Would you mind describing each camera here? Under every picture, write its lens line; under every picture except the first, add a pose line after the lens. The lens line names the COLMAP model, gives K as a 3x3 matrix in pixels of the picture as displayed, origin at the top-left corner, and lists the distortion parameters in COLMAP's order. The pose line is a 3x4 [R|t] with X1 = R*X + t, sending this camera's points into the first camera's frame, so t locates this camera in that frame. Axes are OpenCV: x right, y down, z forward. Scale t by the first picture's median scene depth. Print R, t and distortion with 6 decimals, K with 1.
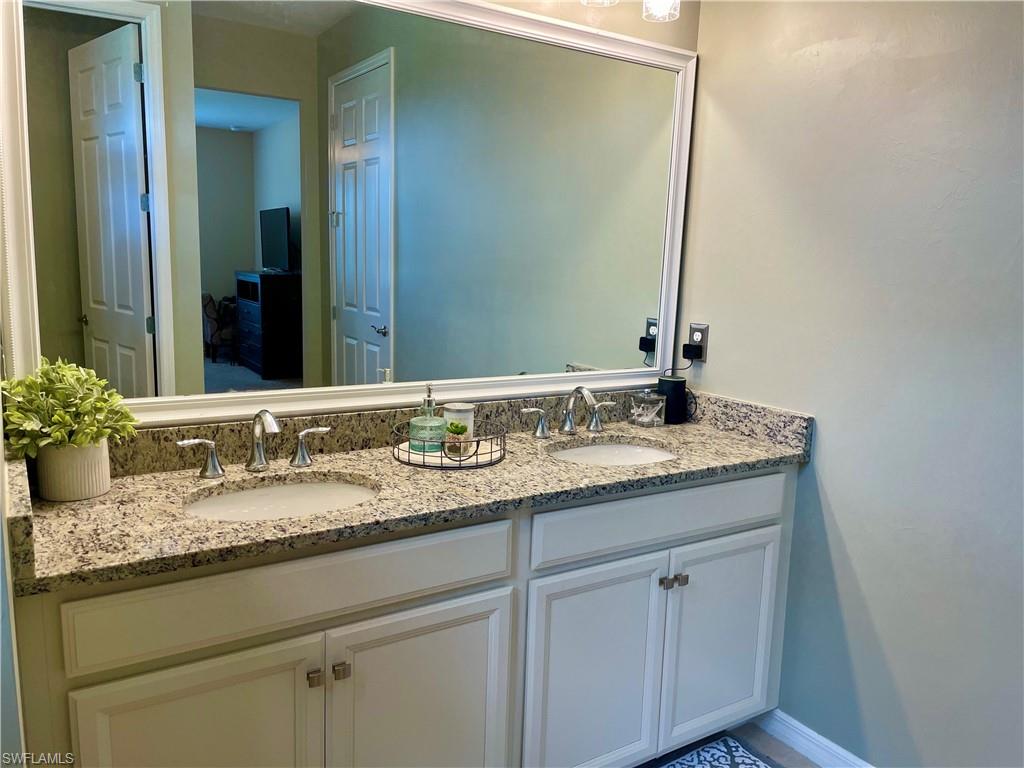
lens RADIAL K [[771.8, 0, 509.9], [0, 771.8, 385.6], [0, 0, 1]] dist [0.093372, -0.120739]
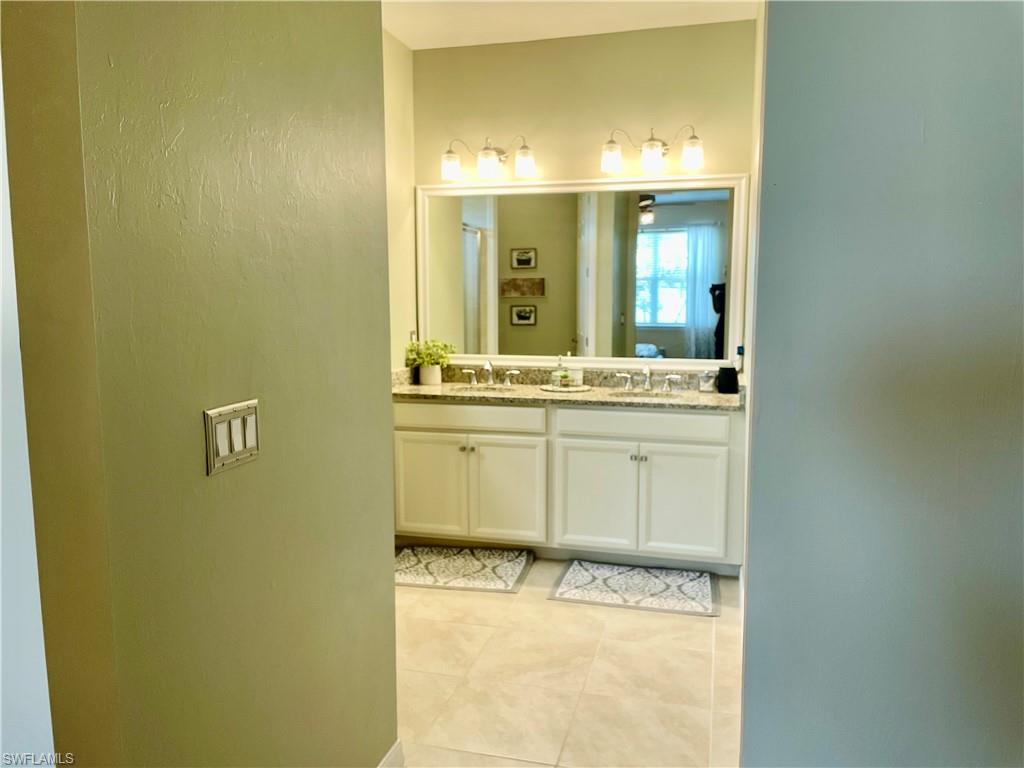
lens RADIAL K [[771.8, 0, 512.5], [0, 771.8, 383.0], [0, 0, 1]] dist [0.093372, -0.120739]
pose [[0.685727, 0.054329, -0.725829, 1.625482], [-0.093567, 0.995516, -0.013883, 0.135796], [0.721820, 0.077434, 0.687735, -0.699414]]
